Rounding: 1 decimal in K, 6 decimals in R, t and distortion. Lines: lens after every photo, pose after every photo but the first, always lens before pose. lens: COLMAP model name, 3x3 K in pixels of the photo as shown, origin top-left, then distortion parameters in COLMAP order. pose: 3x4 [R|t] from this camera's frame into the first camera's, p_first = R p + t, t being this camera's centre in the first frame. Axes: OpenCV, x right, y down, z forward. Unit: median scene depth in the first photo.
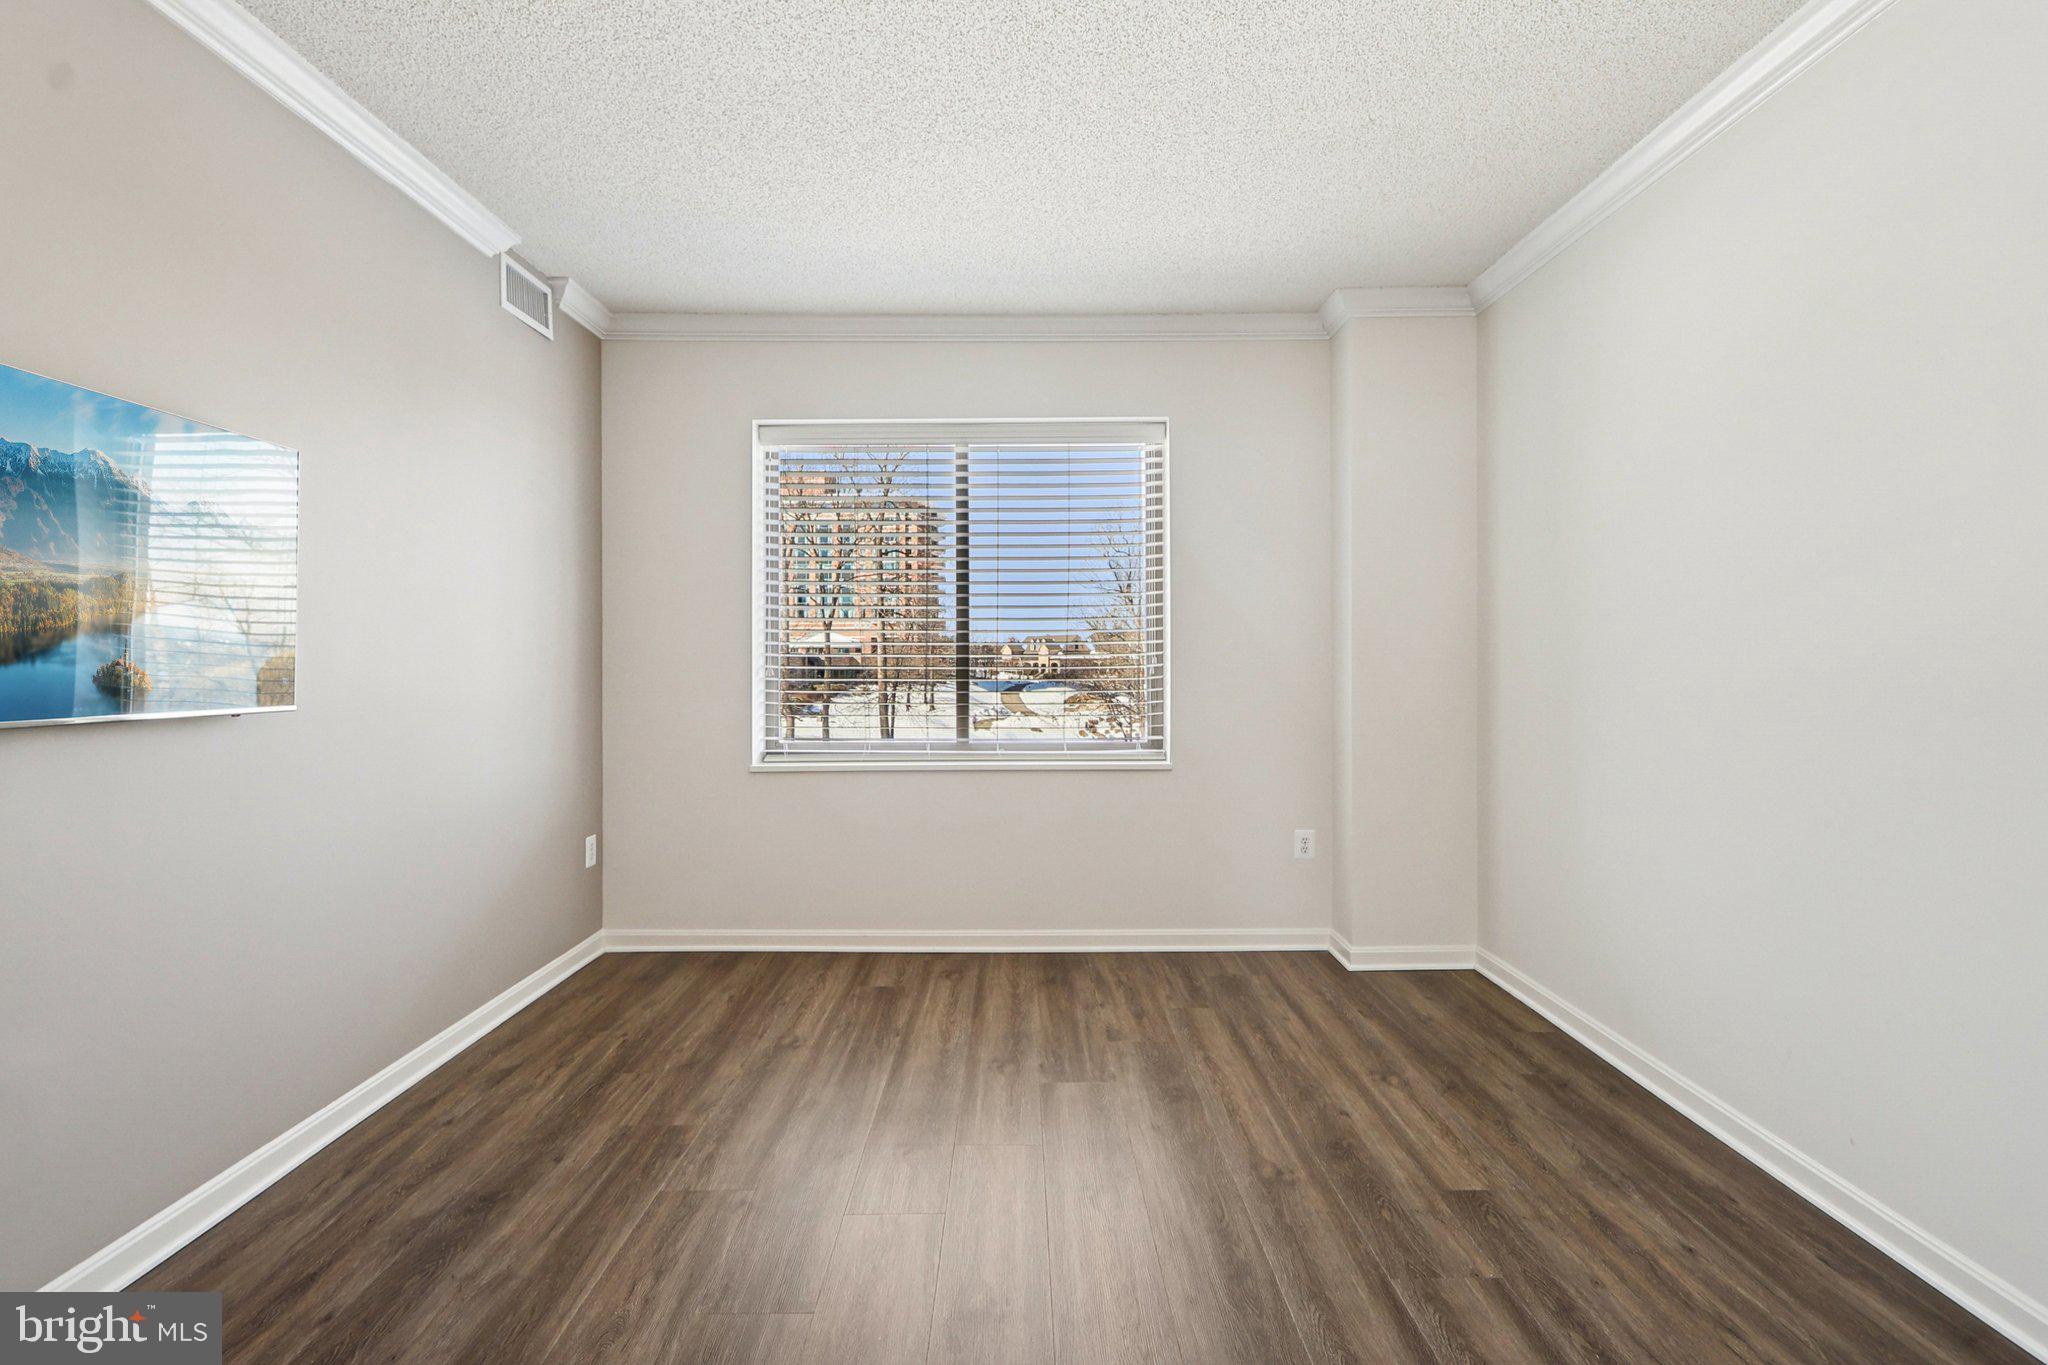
lens RADIAL K [[945.7, 0, 1023.3], [0, 945.7, 659.8], [0, 0, 1]] dist [0.013645, -0.006379]
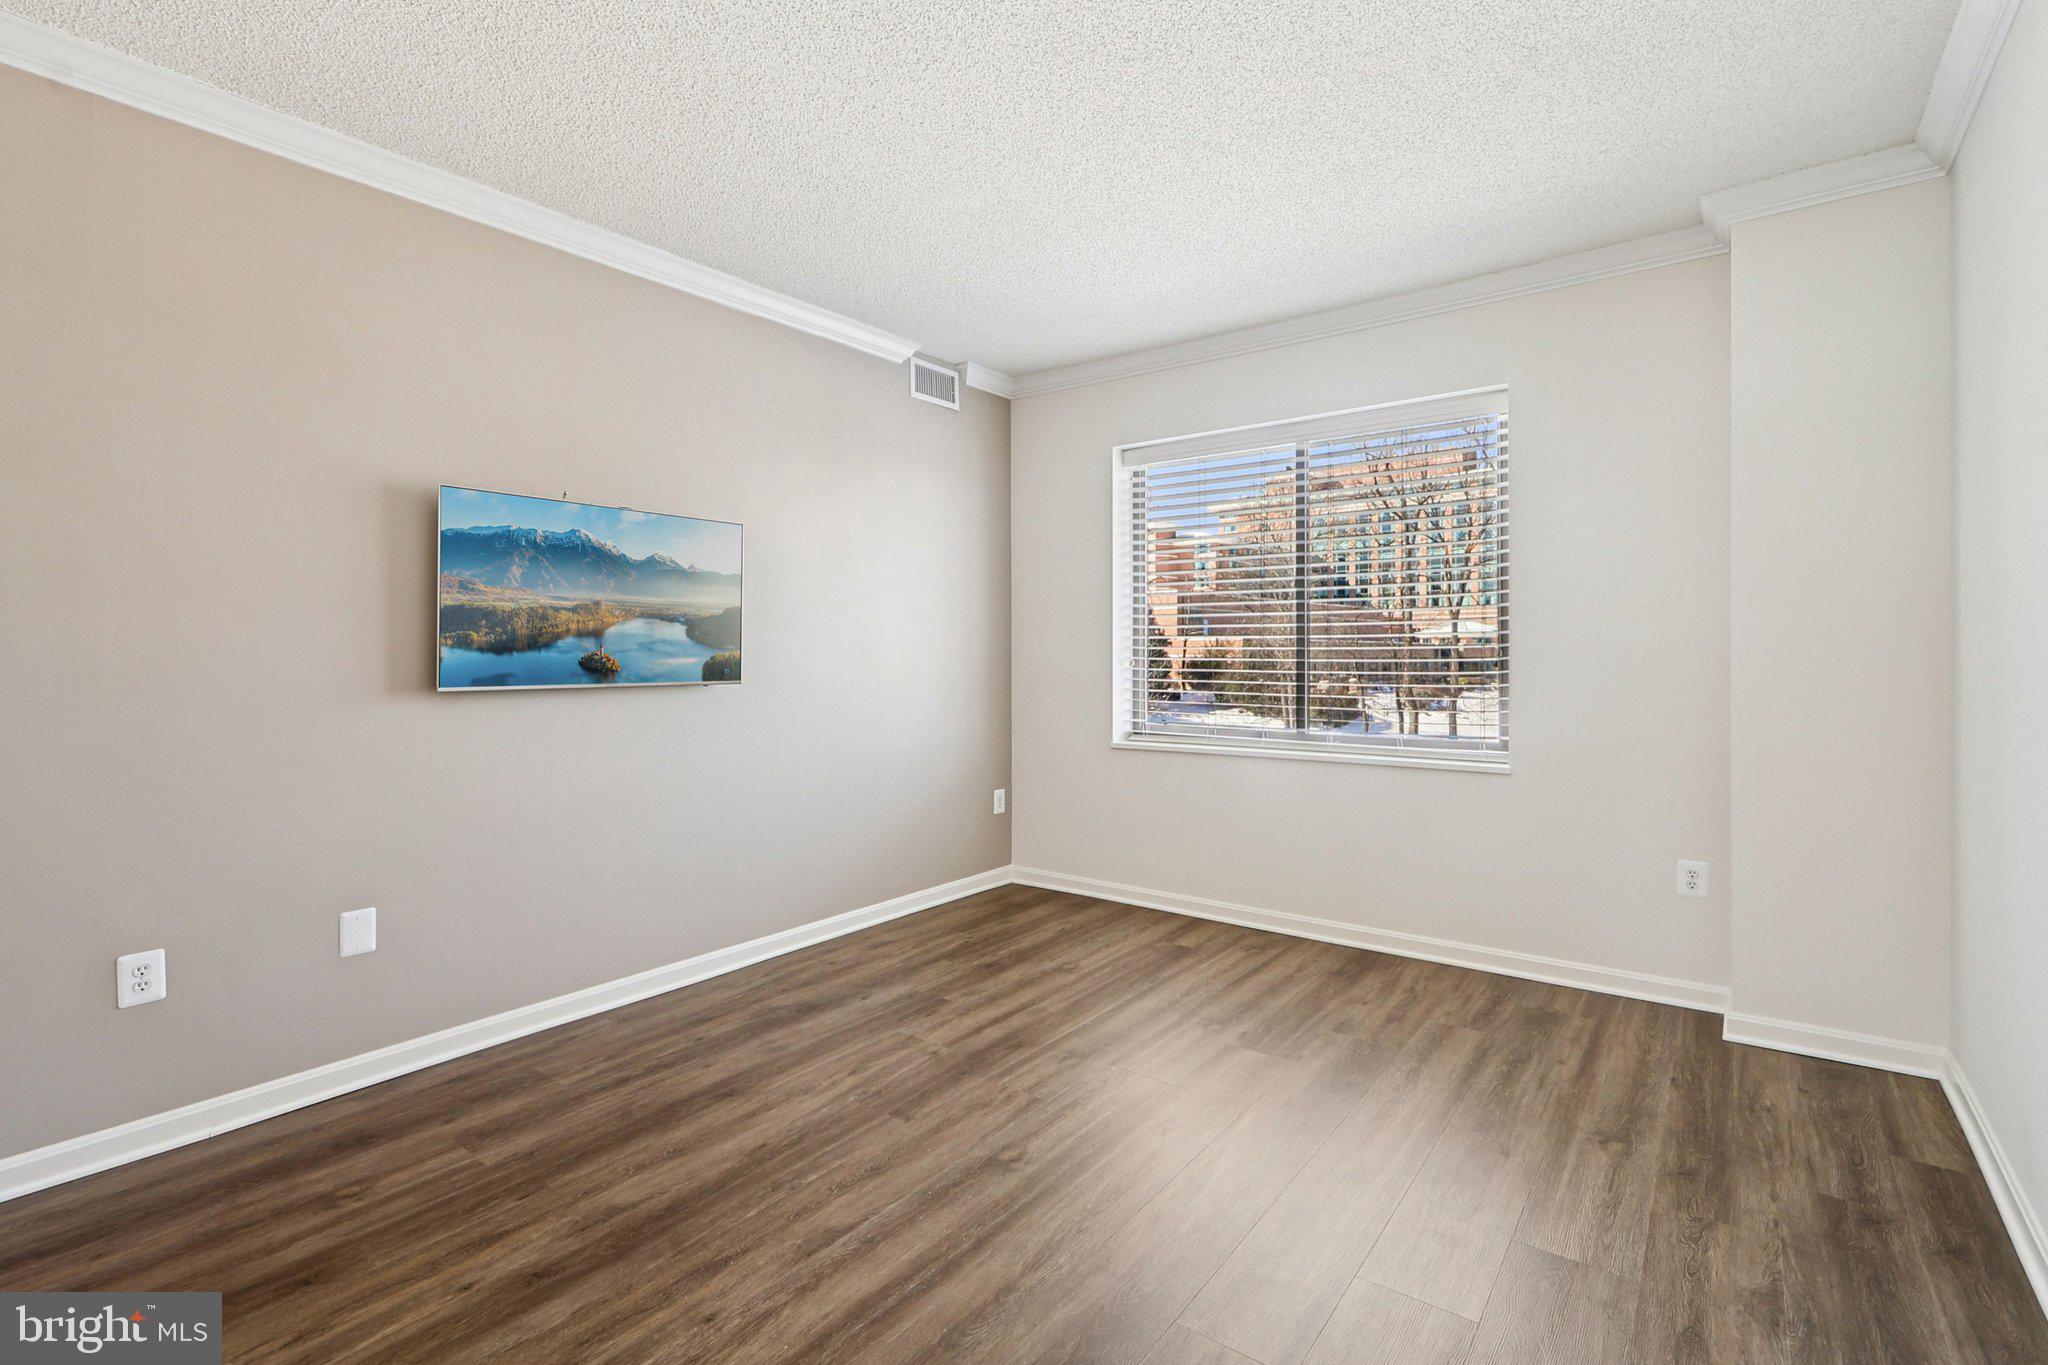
lens RADIAL K [[945.7, 0, 1023.3], [0, 945.7, 659.8], [0, 0, 1]] dist [0.013645, -0.006379]
pose [[0.795748, 0.004910, -0.605608, 0.382467], [-0.000689, 0.999974, 0.007203, 0.001350], [0.605628, -0.005315, 0.795730, 0.003173]]
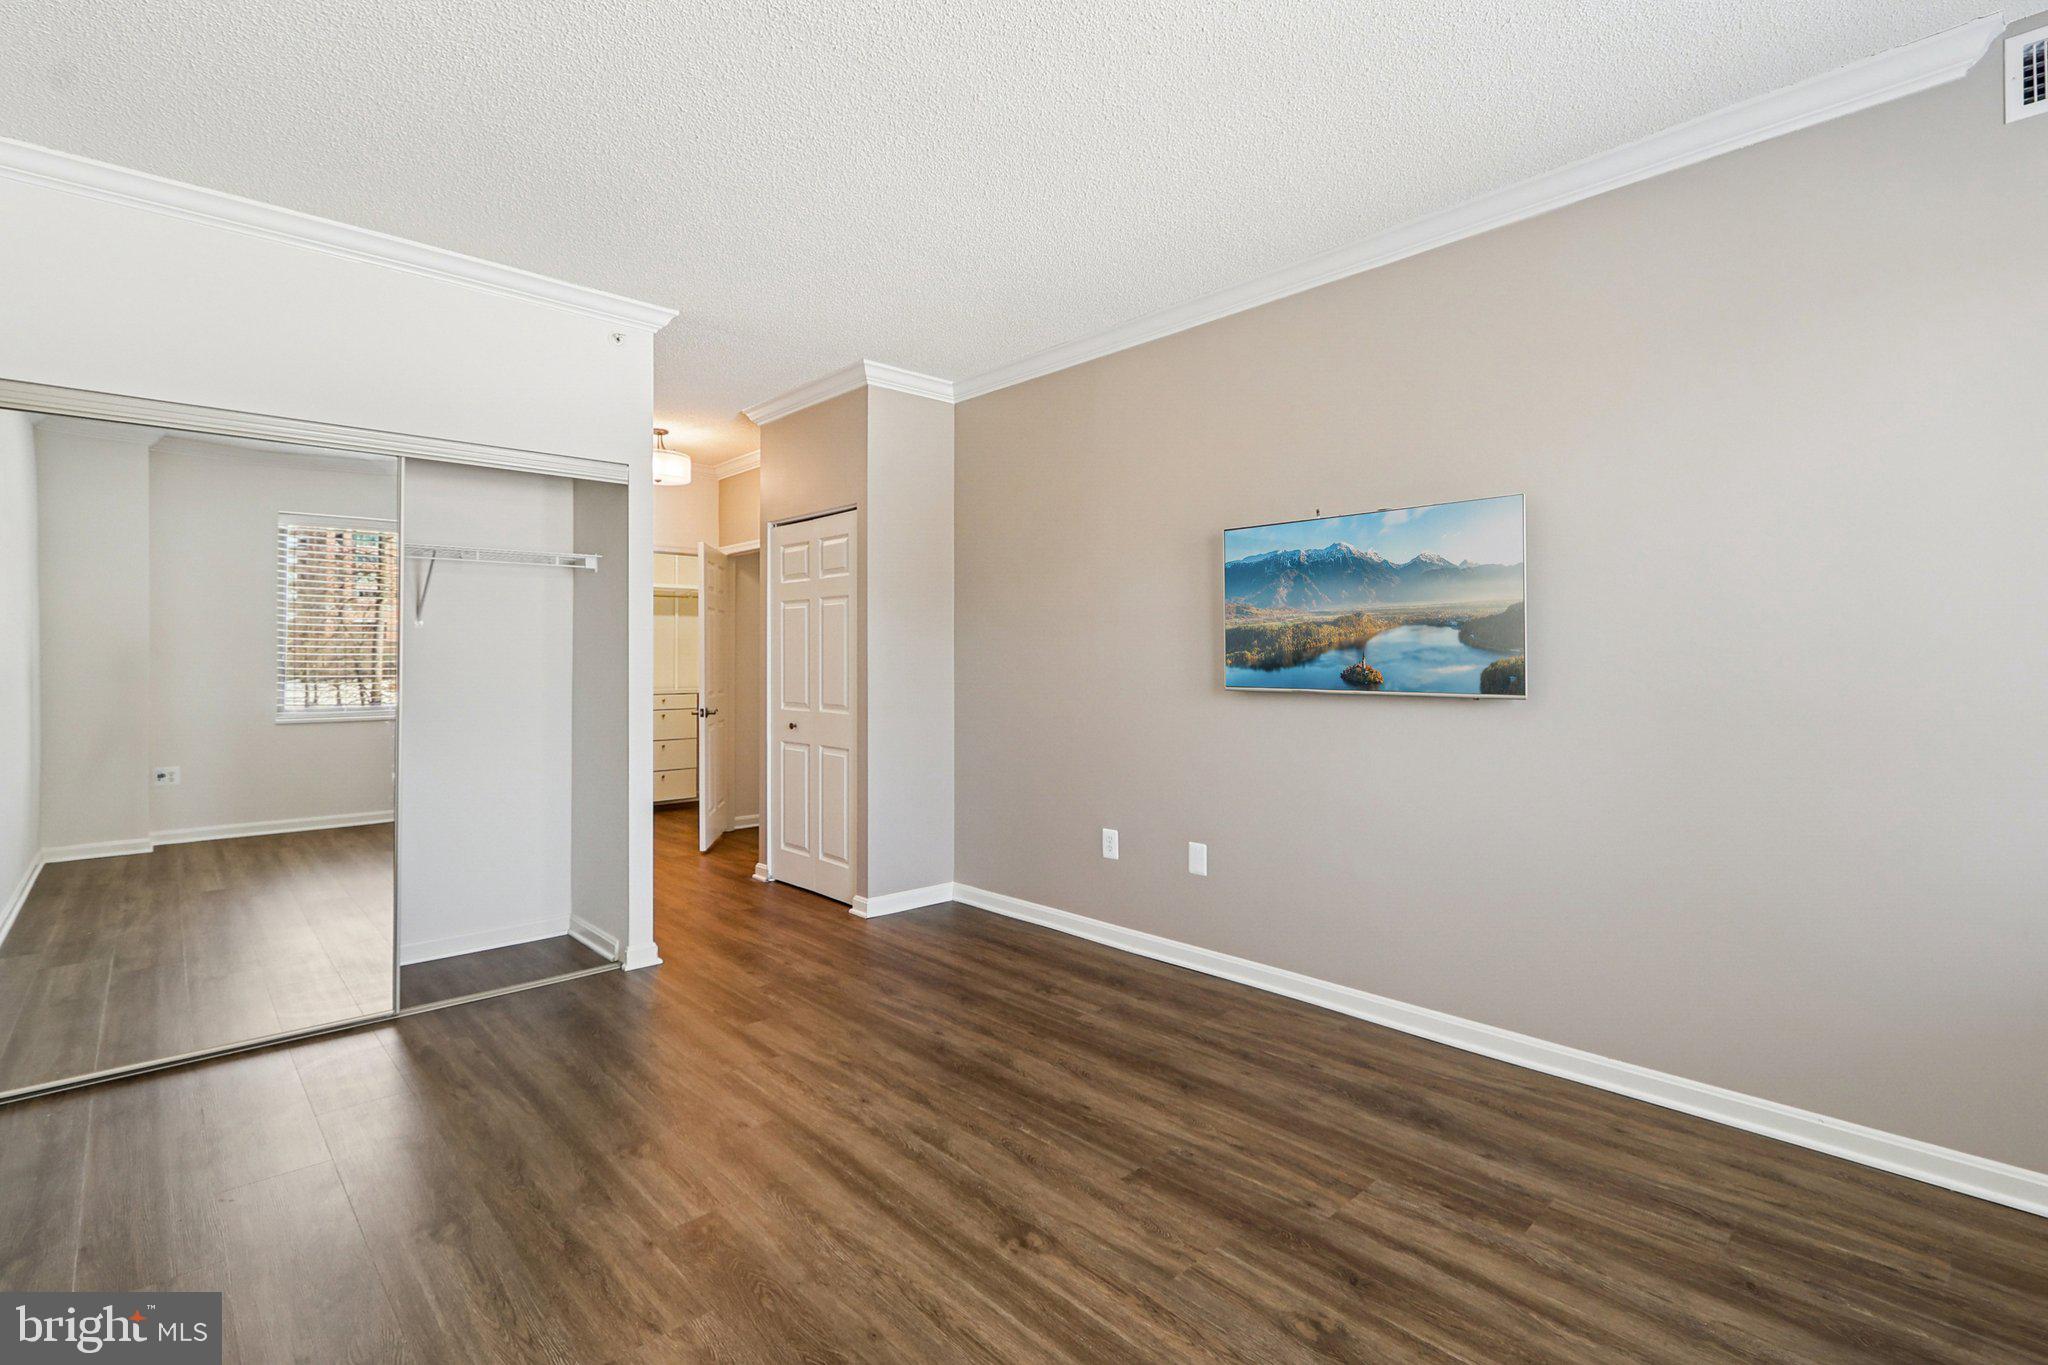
lens RADIAL K [[945.7, 0, 1023.3], [0, 945.7, 659.8], [0, 0, 1]] dist [0.013645, -0.006379]
pose [[-0.736504, 0.001909, -0.676430, 0.371213], [0.005587, 0.999979, -0.003262, 0.000074], [0.676410, -0.006182, -0.736499, 0.947940]]
